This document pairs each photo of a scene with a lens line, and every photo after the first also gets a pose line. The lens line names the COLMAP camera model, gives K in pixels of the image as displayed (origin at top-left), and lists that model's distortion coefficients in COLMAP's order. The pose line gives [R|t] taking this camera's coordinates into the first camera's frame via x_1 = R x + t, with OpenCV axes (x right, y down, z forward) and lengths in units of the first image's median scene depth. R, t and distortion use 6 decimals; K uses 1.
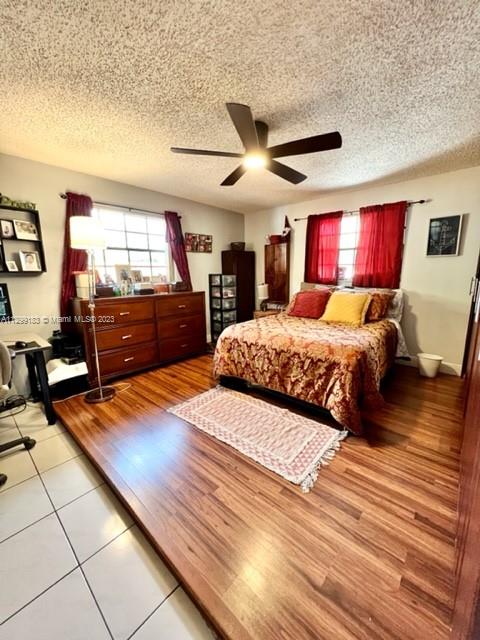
lens RADIAL K [[256.8, 0, 240.7], [0, 256.8, 318.3], [0, 0, 1]] dist [-0.000924, -0.000293]
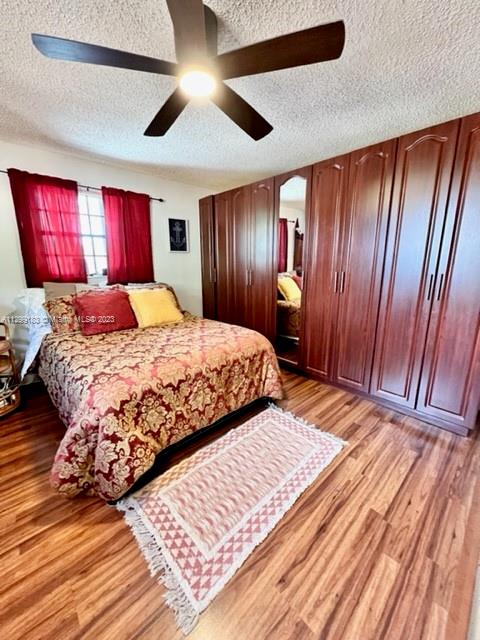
lens RADIAL K [[256.8, 0, 239.7], [0, 256.8, 318.3], [0, 0, 1]] dist [-0.000924, -0.000293]
pose [[0.087121, -0.205603, 0.974750, -0.582918], [0.175924, 0.966268, 0.188090, -0.158580], [-0.980541, 0.155095, 0.120353, 0.840734]]
